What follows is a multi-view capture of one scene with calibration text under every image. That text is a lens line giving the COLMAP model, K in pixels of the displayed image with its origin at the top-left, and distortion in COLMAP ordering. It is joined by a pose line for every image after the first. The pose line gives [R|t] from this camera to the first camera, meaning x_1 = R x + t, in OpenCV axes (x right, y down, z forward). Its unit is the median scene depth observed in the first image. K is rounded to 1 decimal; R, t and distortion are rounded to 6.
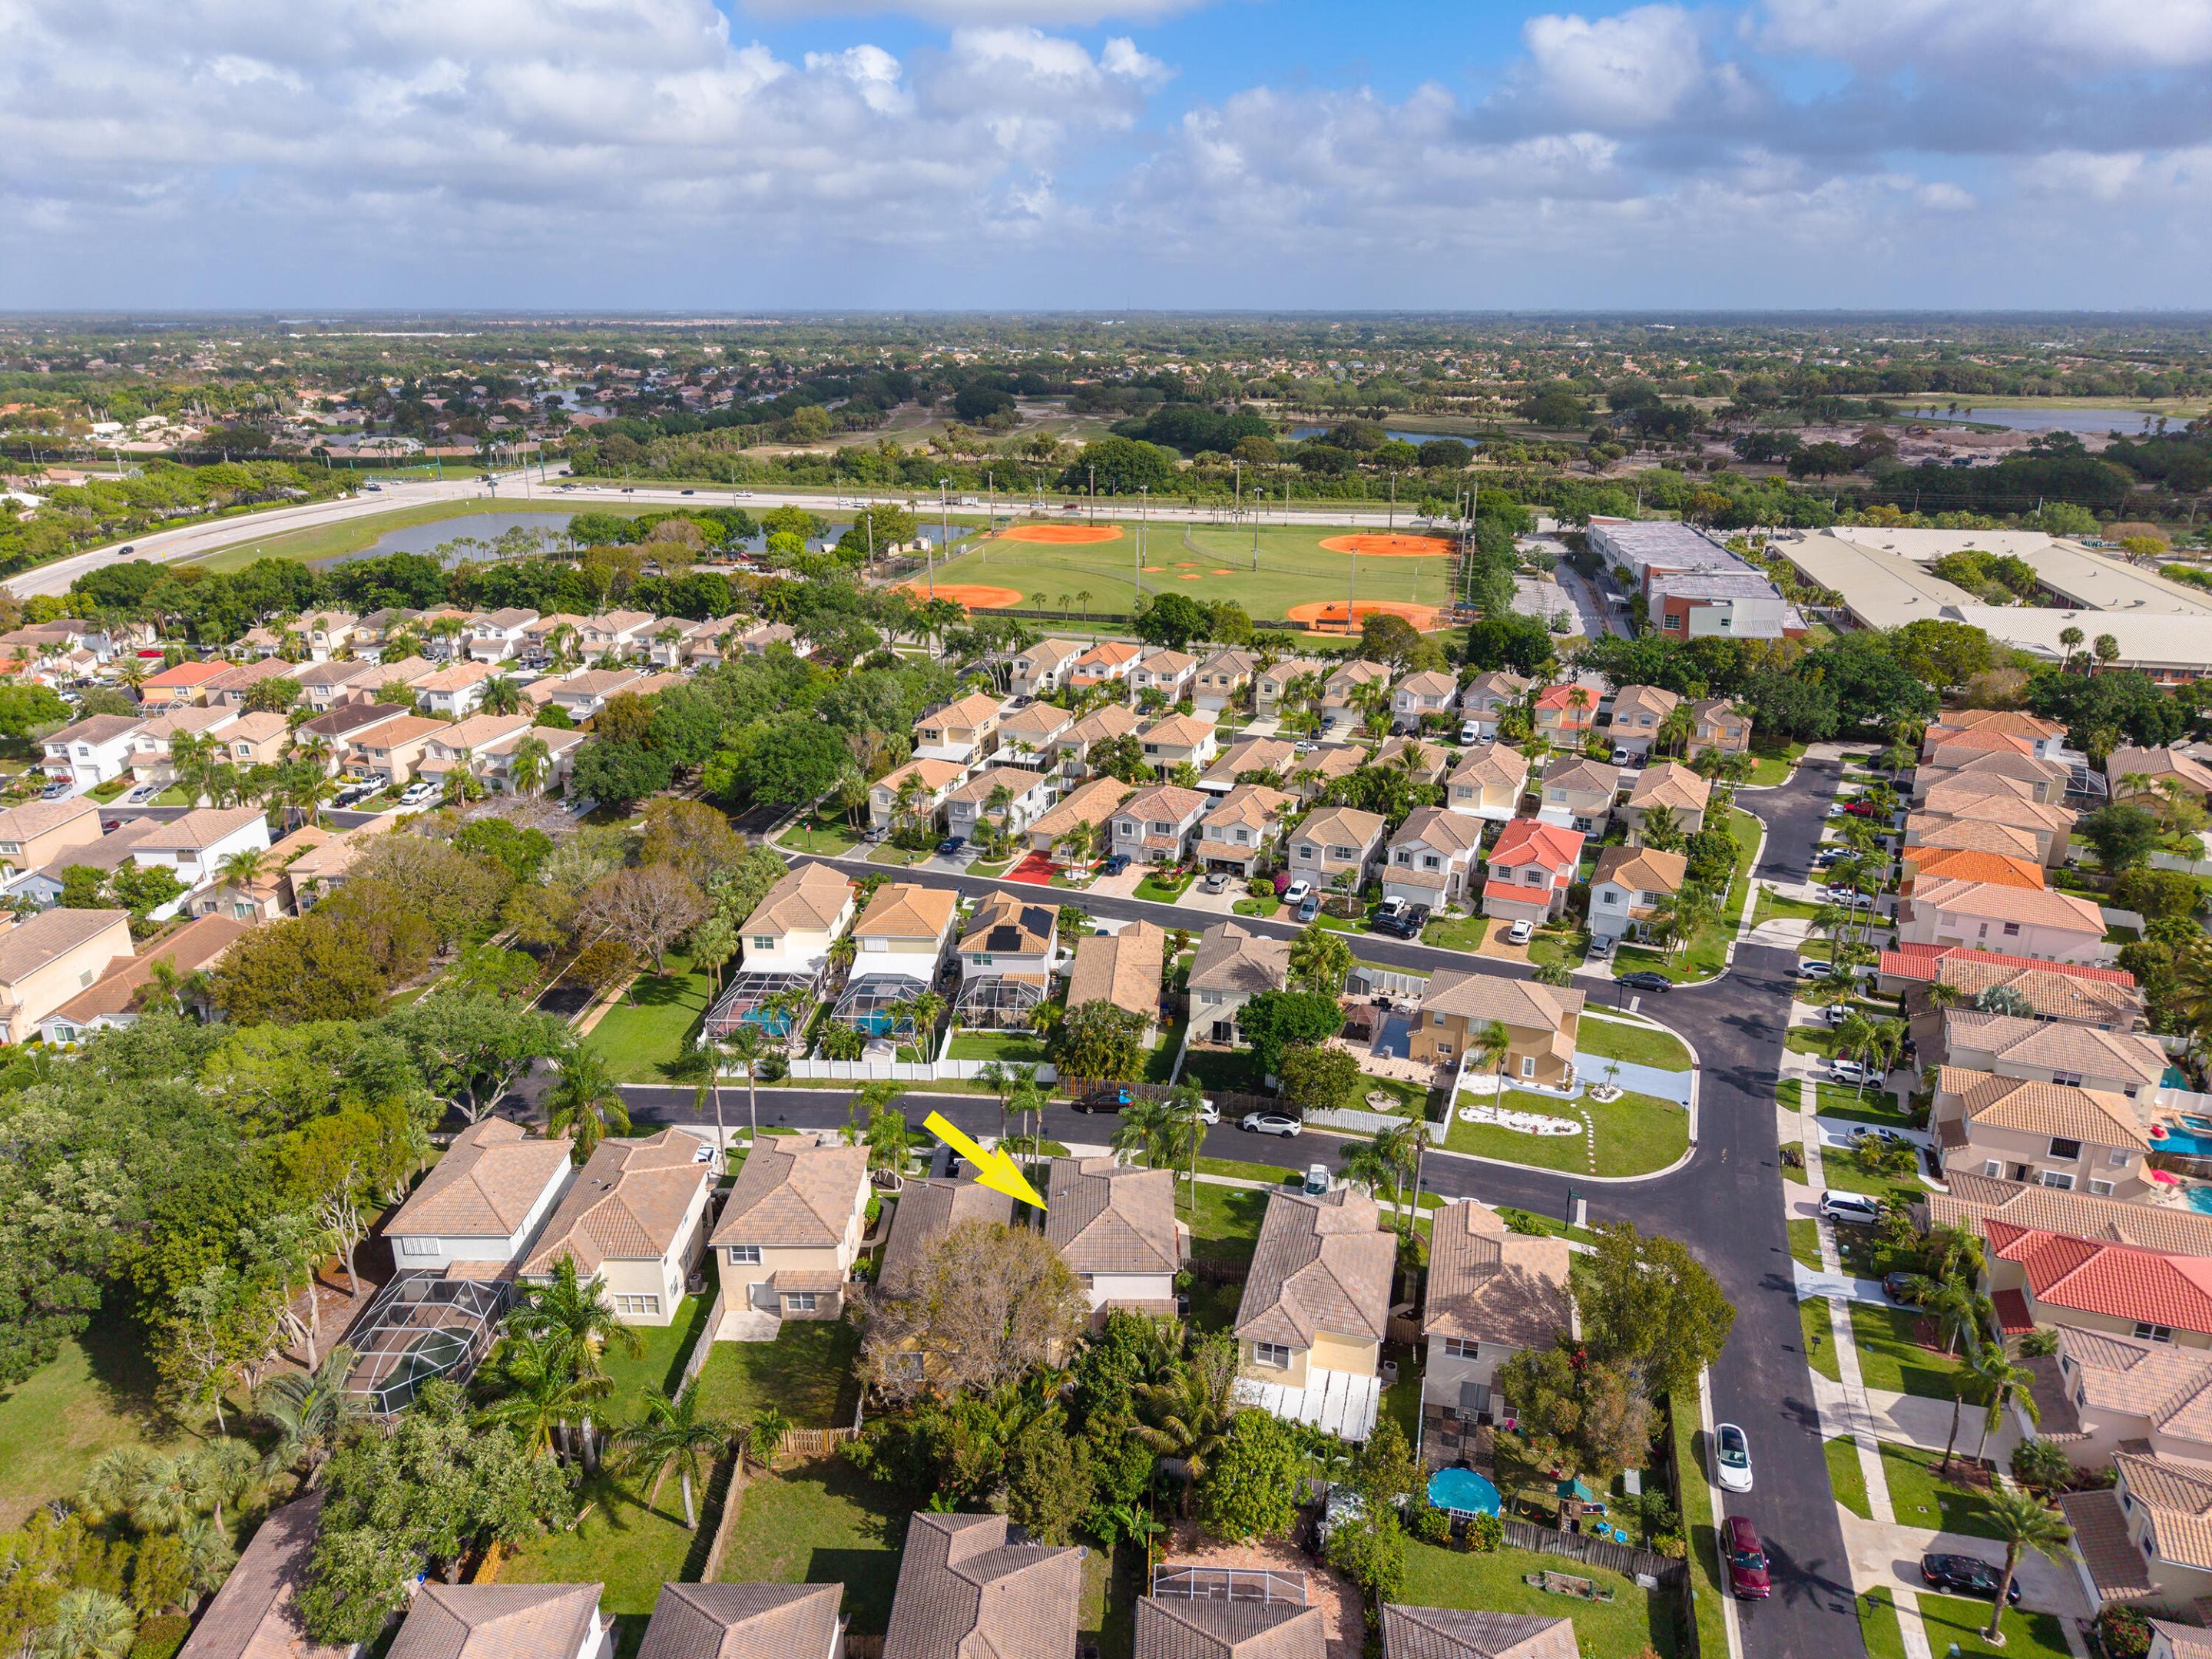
lens RADIAL K [[1501.9, 0, 1115.0], [0, 1501.9, 827.4], [0, 0, 1]] dist [0.006257, -0.000146]
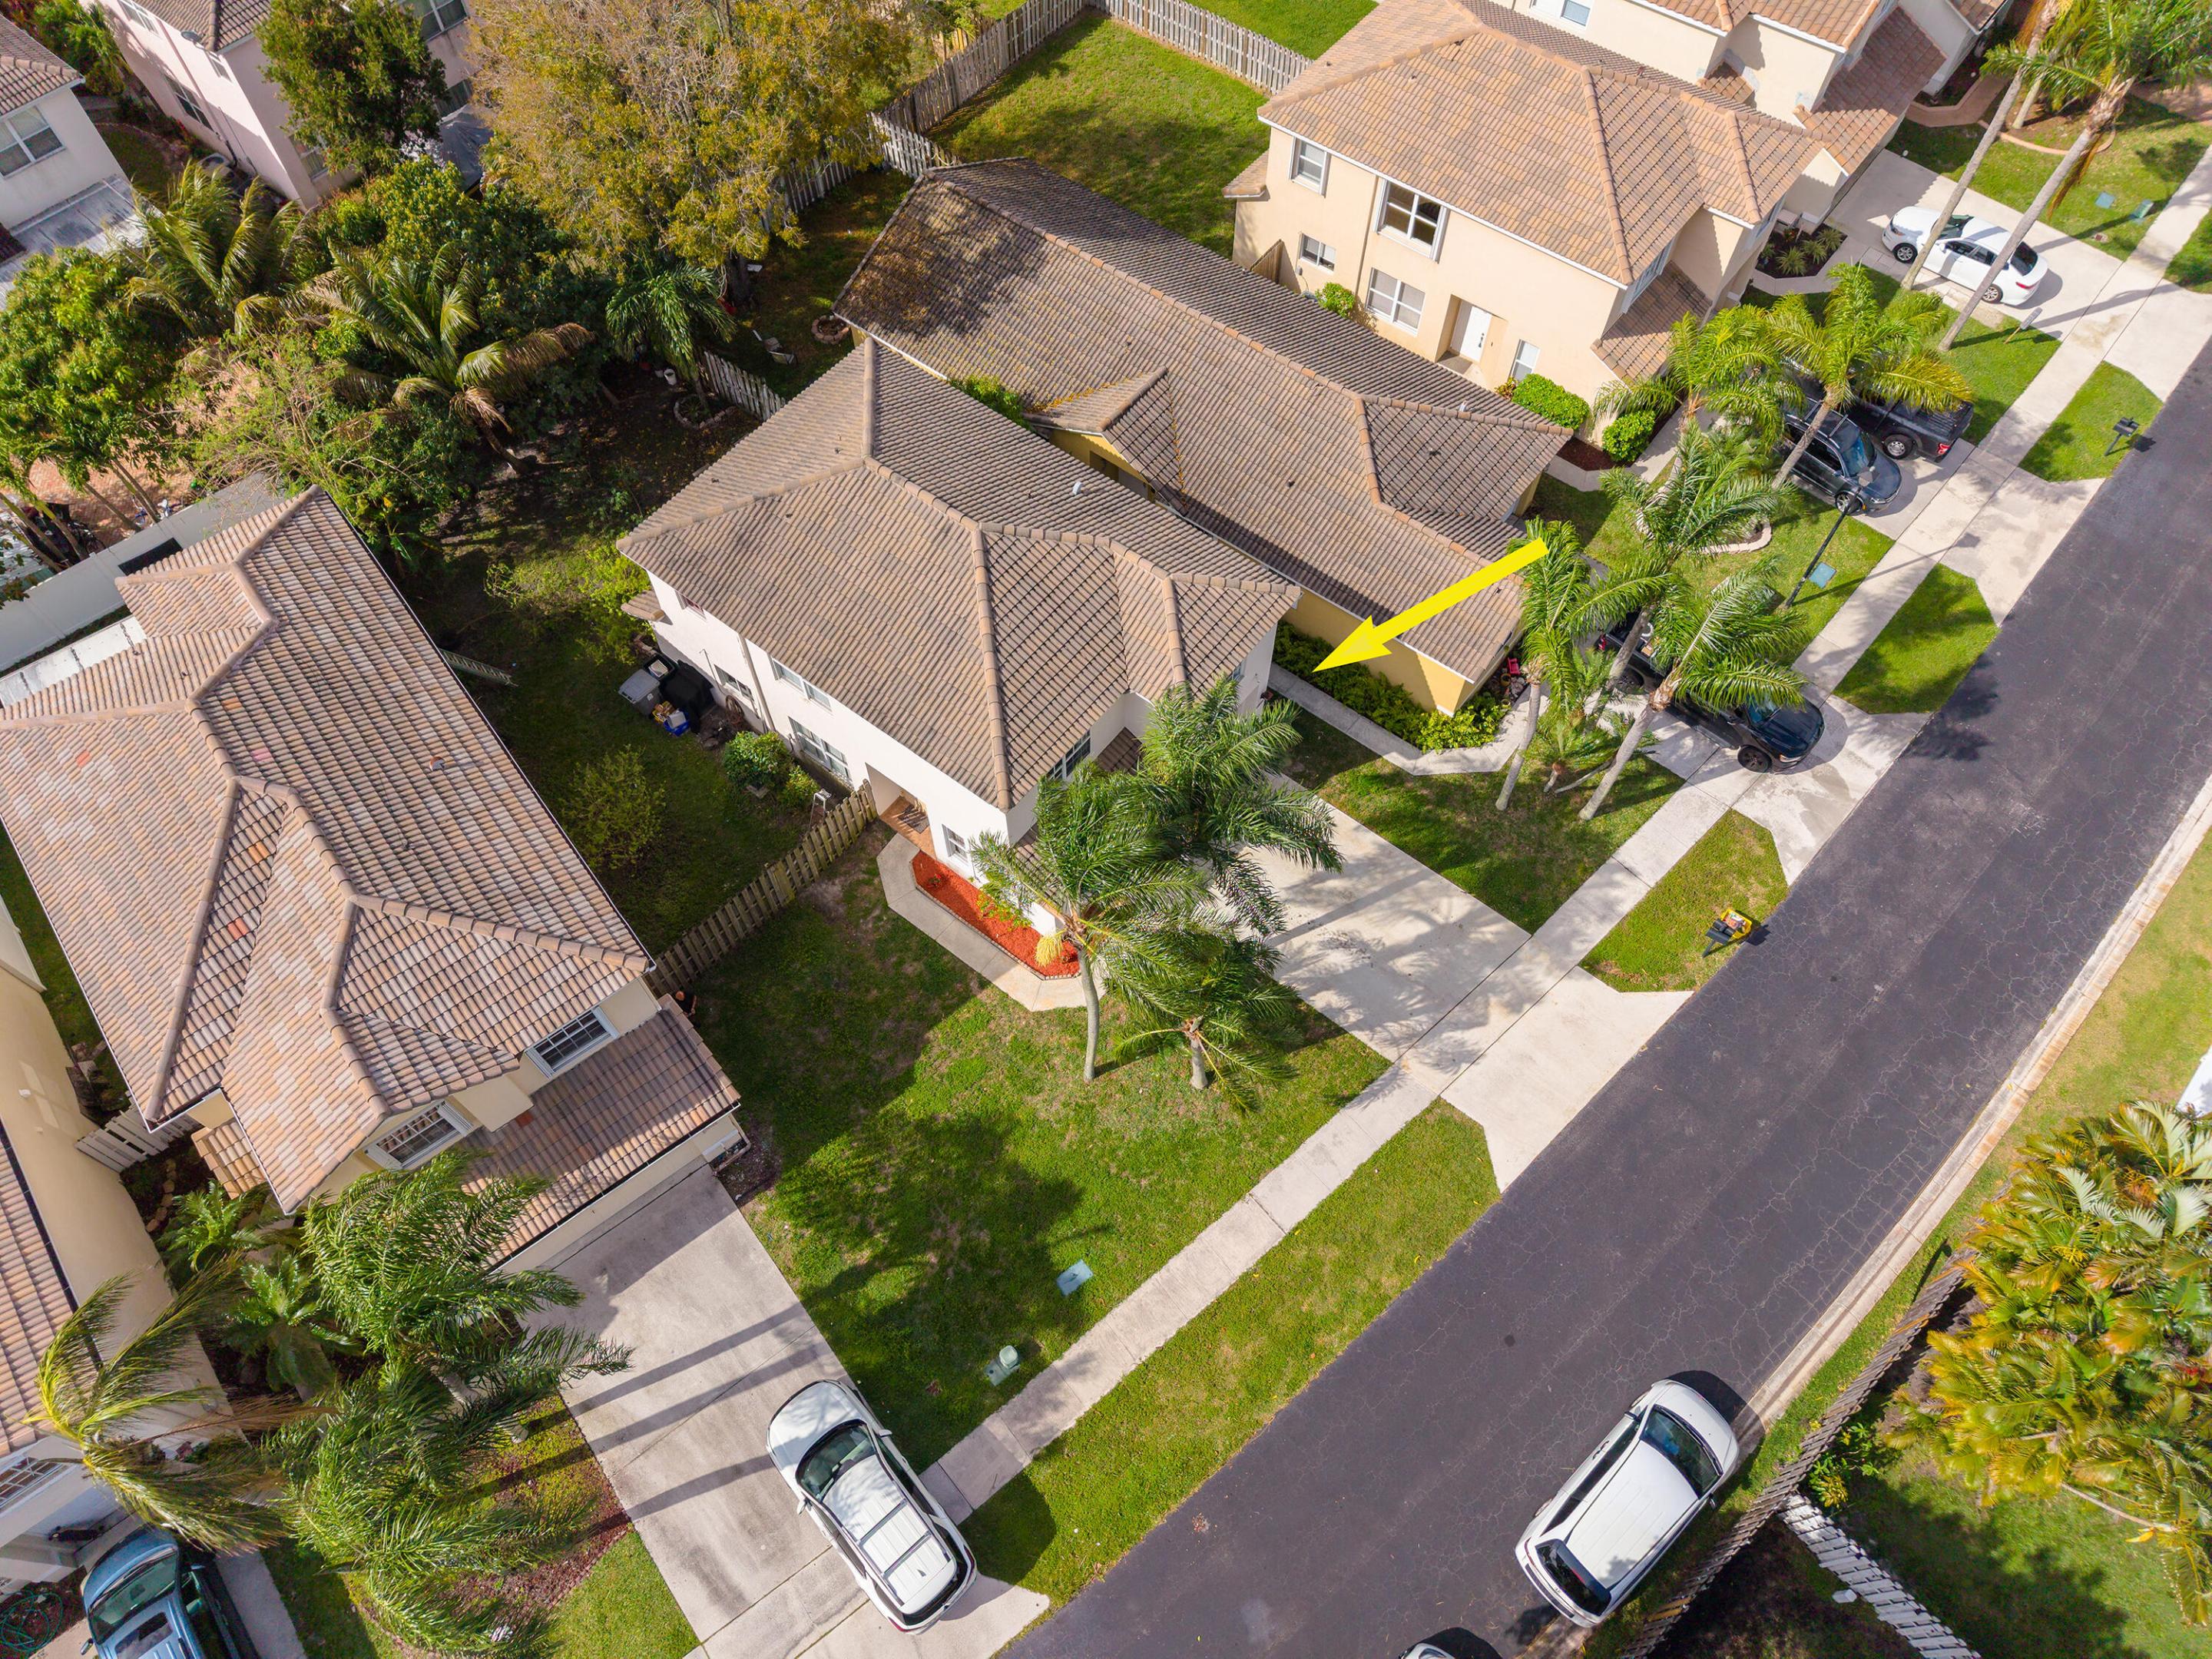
lens RADIAL K [[1482.1, 0, 1106.0], [0, 1482.1, 829.5], [0, 0, 1]] dist [0.005360, 0.000036]
pose [[-0.605282, 0.683738, -0.407598, 0.125315], [-0.278109, 0.298136, 0.913110, -0.029406], [0.745848, 0.666046, 0.009698, 0.887715]]
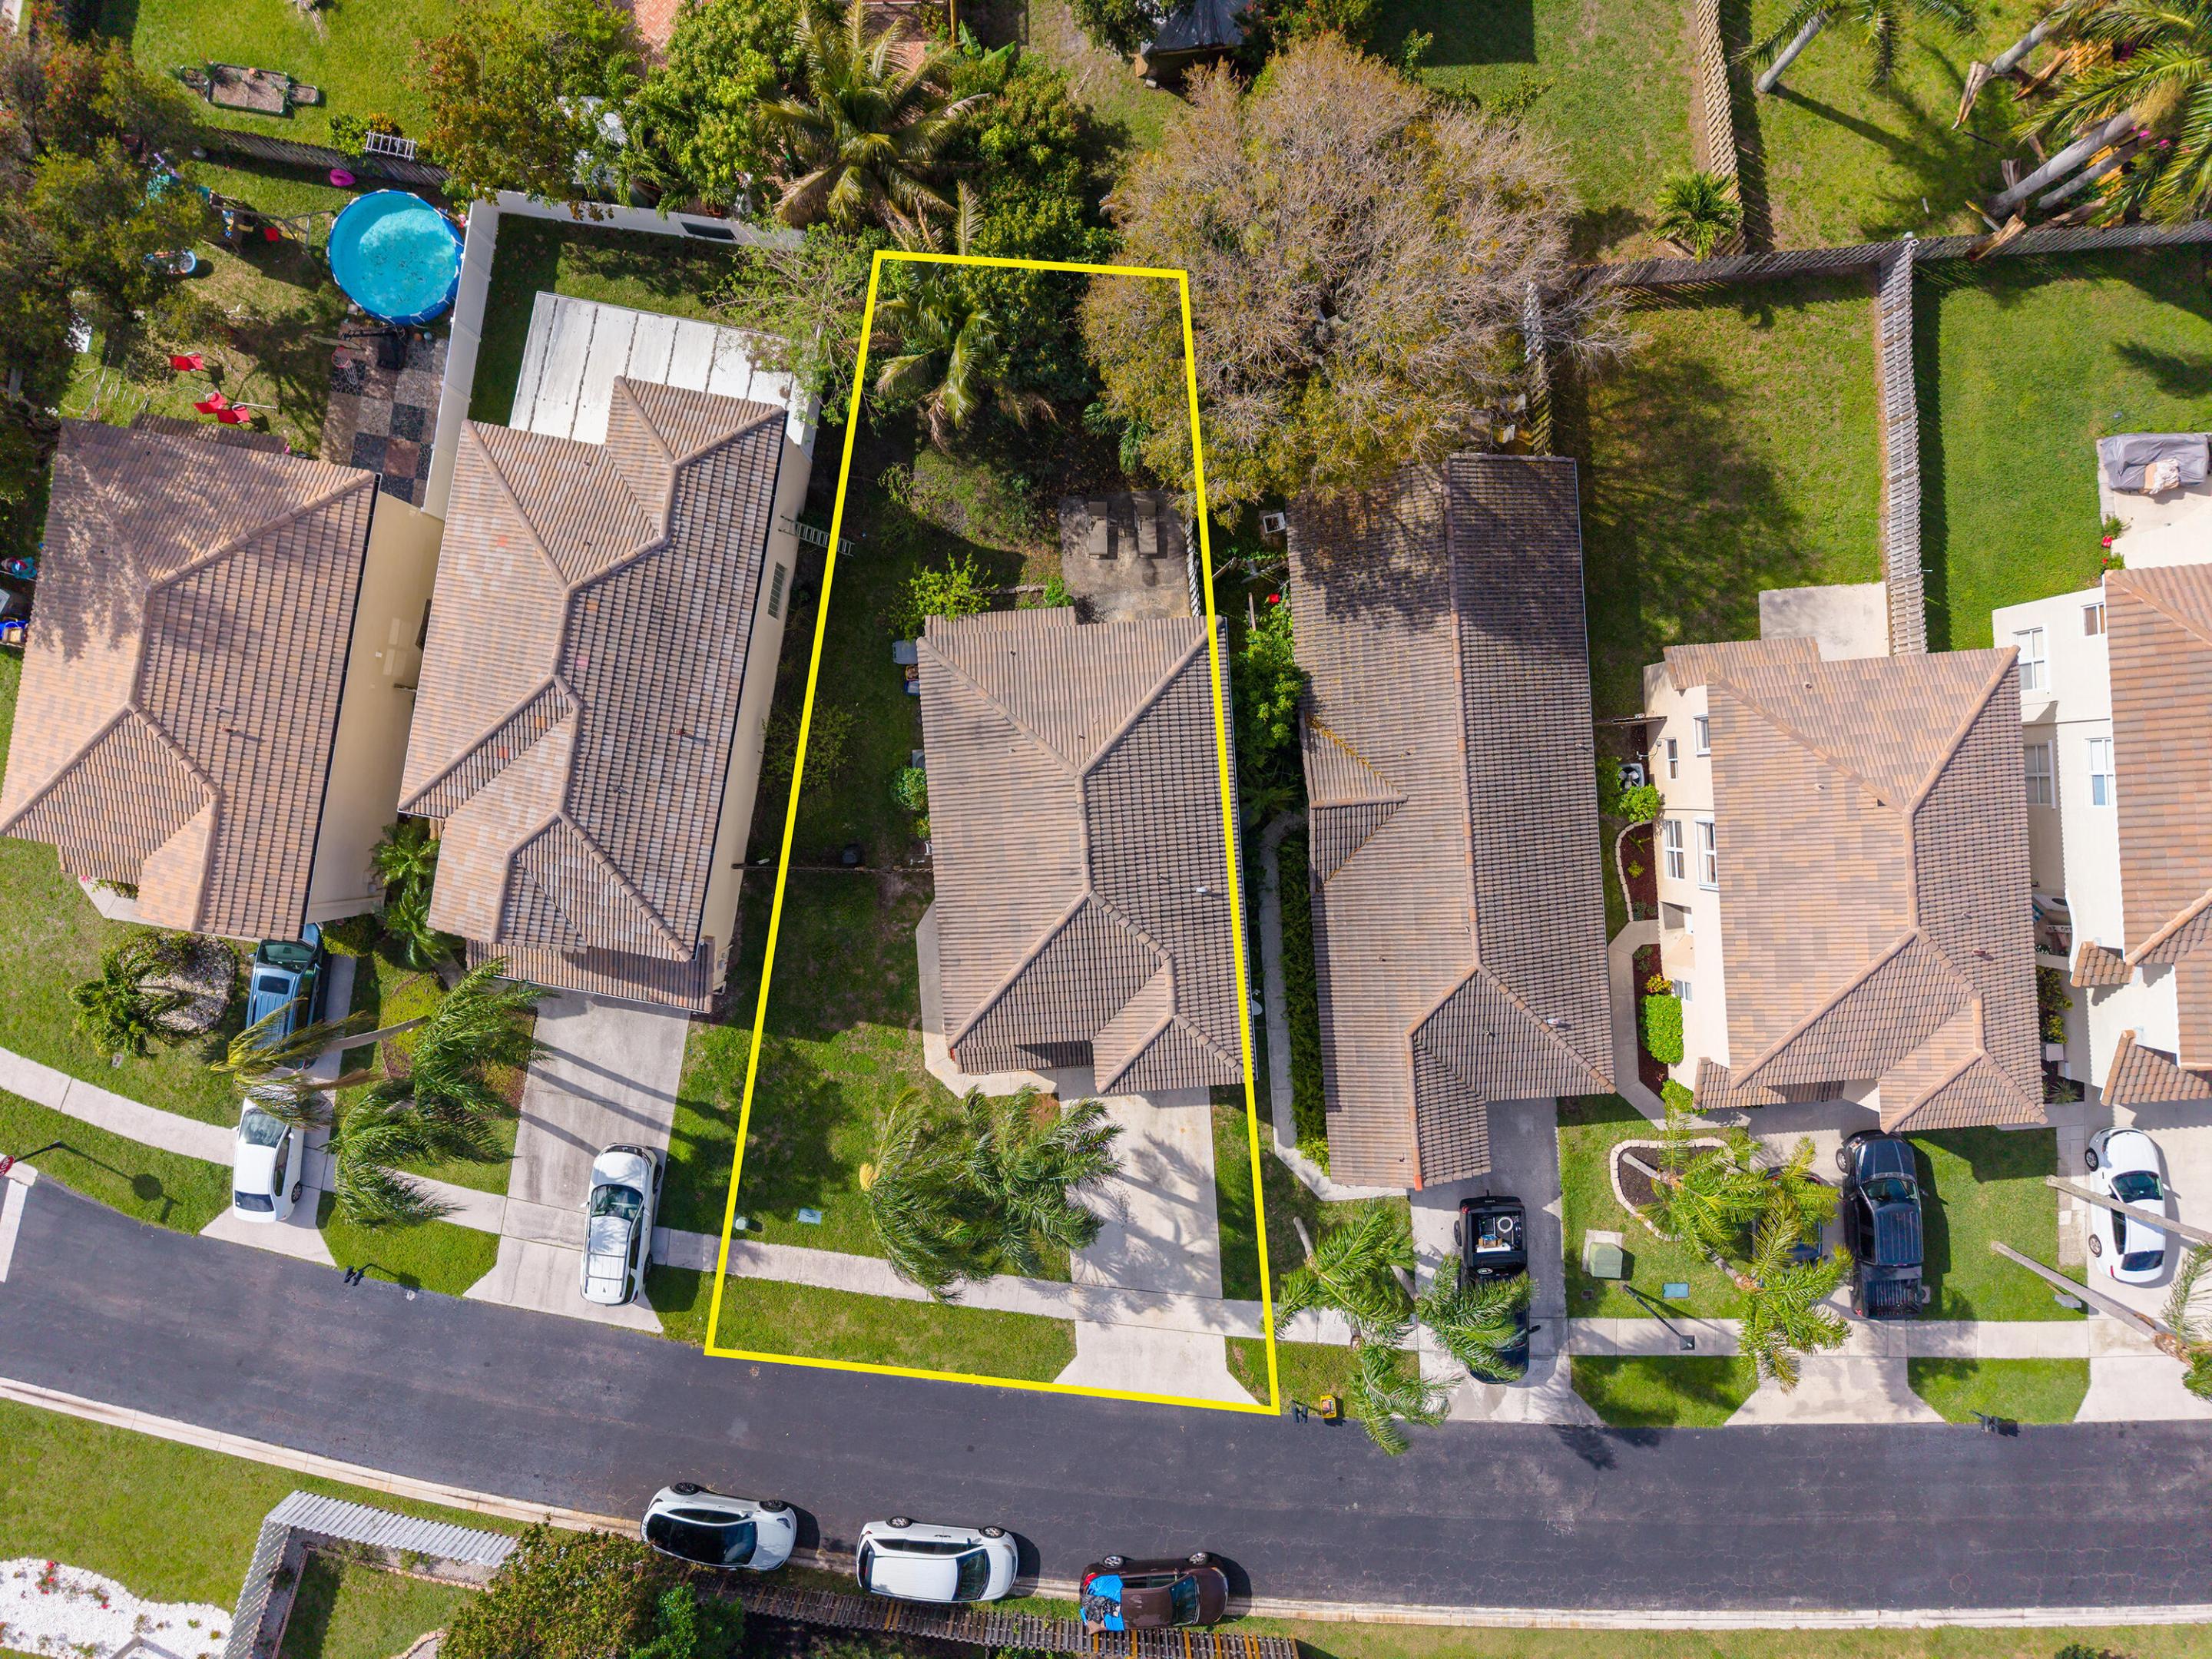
lens RADIAL K [[1501.9, 0, 1115.0], [0, 1501.9, 827.4], [0, 0, 1]] dist [0.006257, -0.000146]
pose [[-0.996511, 0.082424, -0.013097, -0.006110], [-0.042545, -0.366704, 0.929365, -0.103006], [0.071799, 0.926679, 0.368931, 0.703081]]
